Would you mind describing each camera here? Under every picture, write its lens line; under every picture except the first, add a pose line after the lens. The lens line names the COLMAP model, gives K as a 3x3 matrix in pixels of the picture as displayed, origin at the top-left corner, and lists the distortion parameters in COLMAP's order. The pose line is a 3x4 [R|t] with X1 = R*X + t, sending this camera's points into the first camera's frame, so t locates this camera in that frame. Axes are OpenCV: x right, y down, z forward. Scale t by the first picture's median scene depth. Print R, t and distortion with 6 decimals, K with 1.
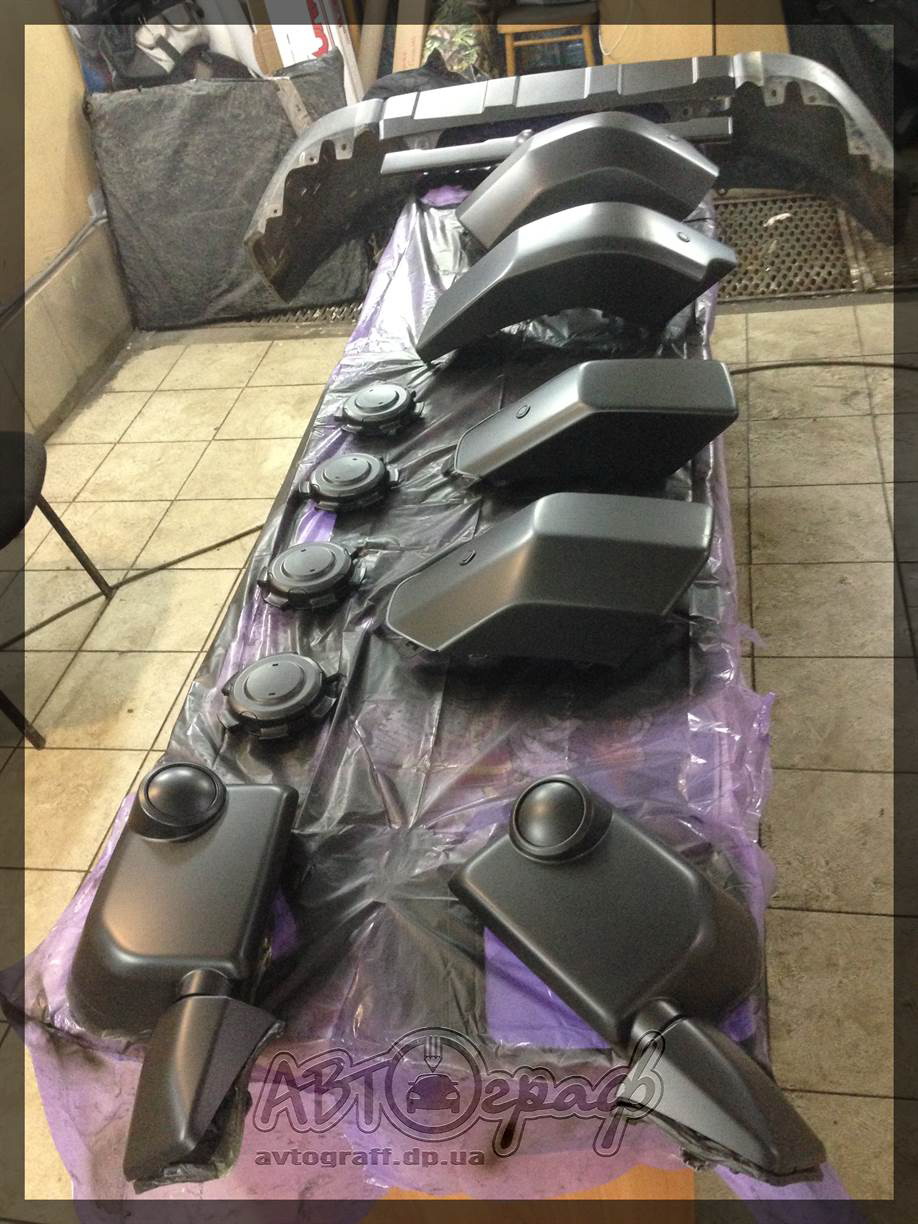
lens RADIAL K [[1142.1, 0, 458.7], [0, 1142.1, 614.3], [0, 0, 1]] dist [0.047790, 0.000000]
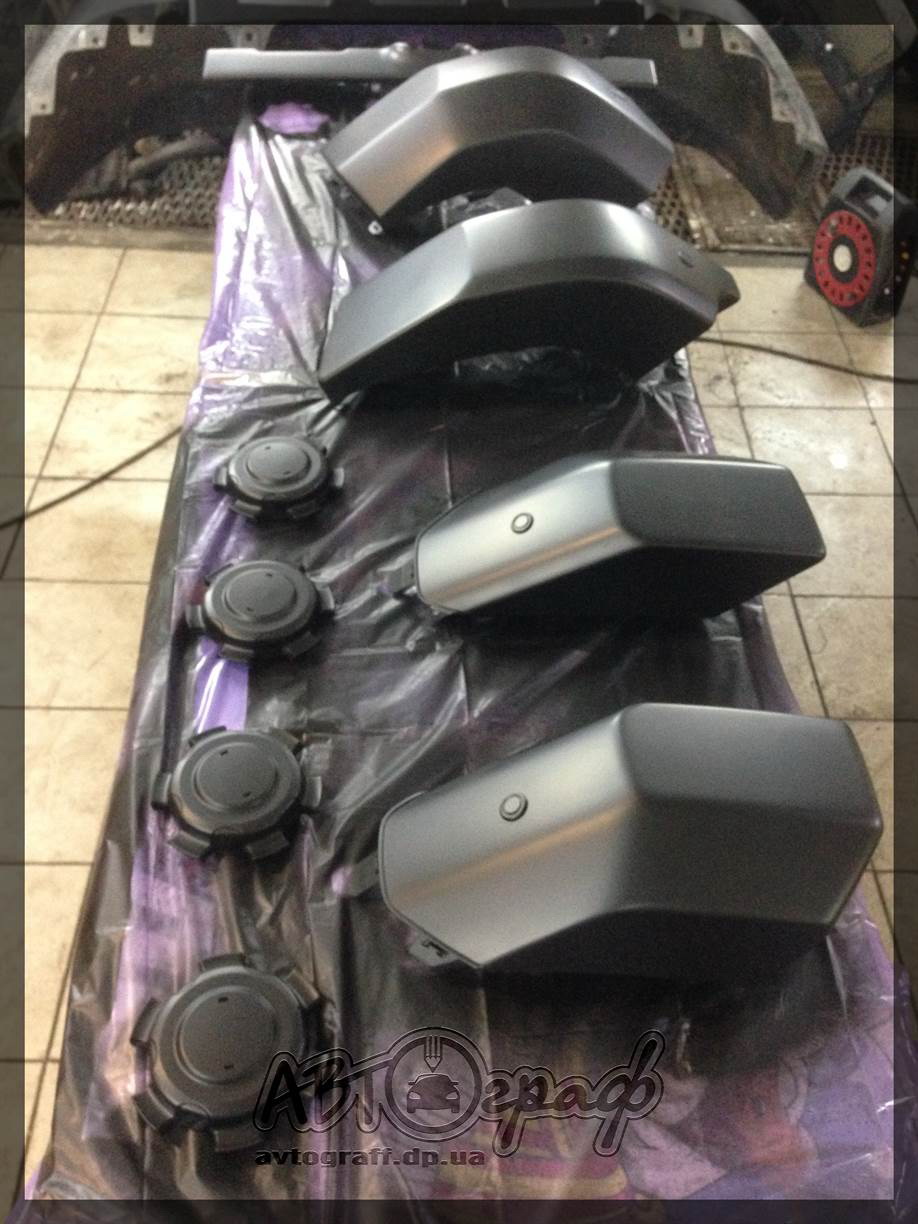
lens RADIAL K [[1142.1, 0, 453.5], [0, 1142.1, 609.9], [0, 0, 1]] dist [0.047790, 0.000000]
pose [[0.966184, -0.005702, 0.257791, -0.197997], [-0.023456, 0.993667, 0.109891, -0.236883], [-0.256785, -0.112222, 0.959931, 0.381938]]
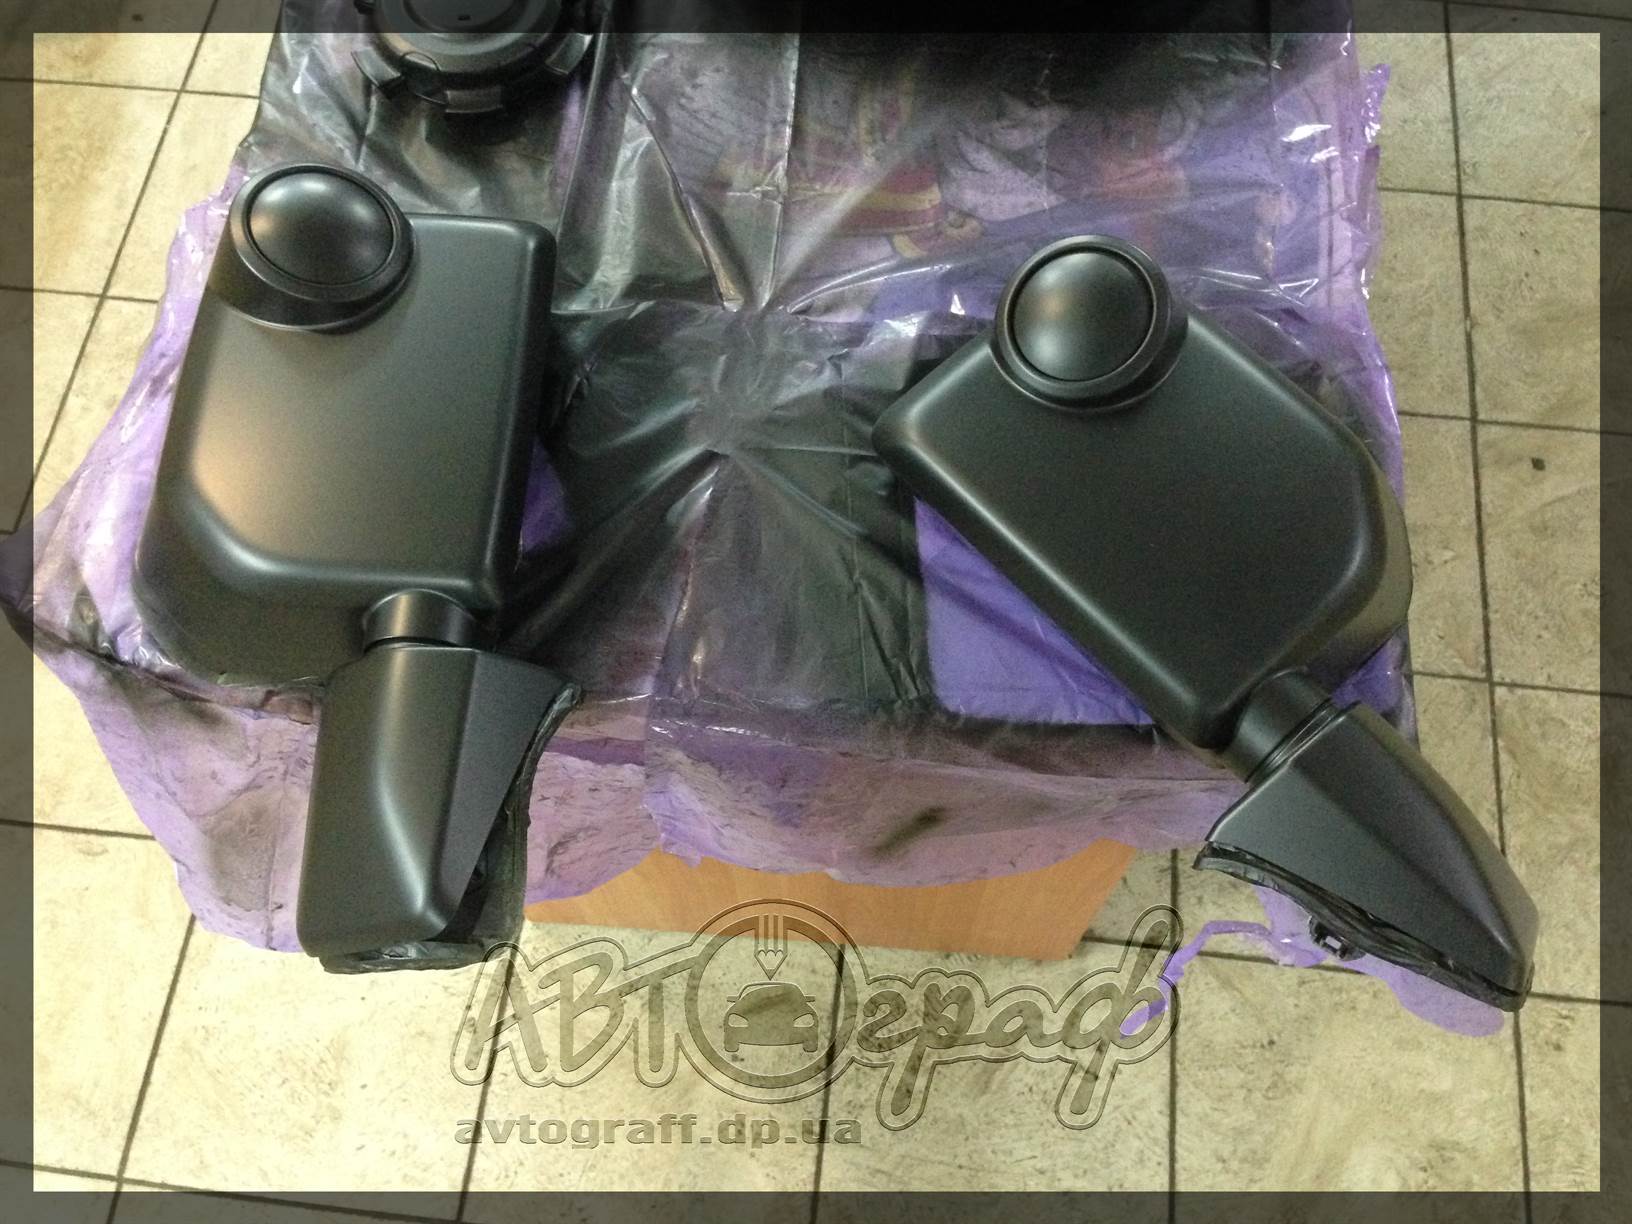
lens RADIAL K [[1522.7, 0, 813.5], [0, 1522.7, 621.5], [0, 0, 1]] dist [0.047790, 0.000000]
pose [[0.991037, 0.005994, 0.133452, -0.096752], [-0.063133, 0.901406, 0.428347, 0.008861], [-0.117727, -0.432933, 0.893705, 0.253711]]
